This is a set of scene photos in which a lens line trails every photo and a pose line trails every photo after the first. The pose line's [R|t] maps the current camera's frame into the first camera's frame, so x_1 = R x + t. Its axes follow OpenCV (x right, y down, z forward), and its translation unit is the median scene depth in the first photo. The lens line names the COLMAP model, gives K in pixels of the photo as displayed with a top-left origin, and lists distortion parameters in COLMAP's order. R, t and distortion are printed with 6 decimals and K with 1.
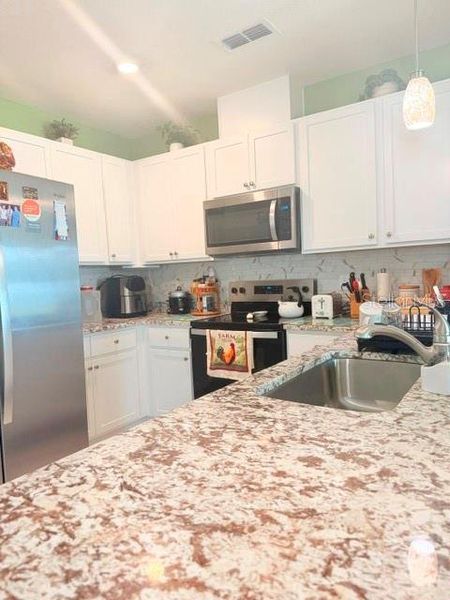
lens RADIAL K [[422.3, 0, 224.4], [0, 422.3, 297.3], [0, 0, 1]] dist [0.063420, -0.038307]
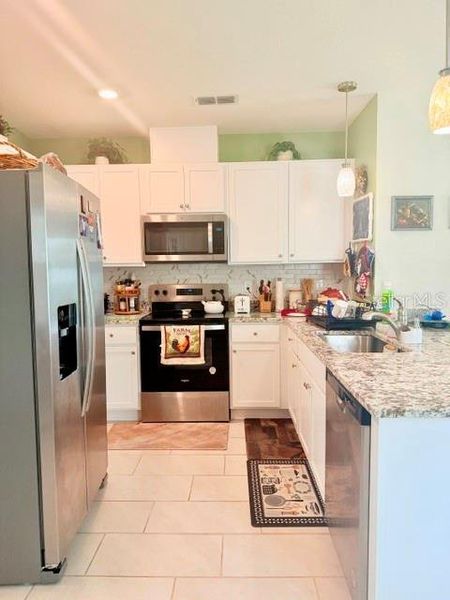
lens RADIAL K [[422.3, 0, 226.0], [0, 422.3, 303.4], [0, 0, 1]] dist [0.063420, -0.038307]
pose [[0.833887, -0.017721, 0.551650, -0.554566], [0.008420, 0.999777, 0.019389, -0.008756], [-0.551870, -0.011523, 0.833850, -0.097988]]
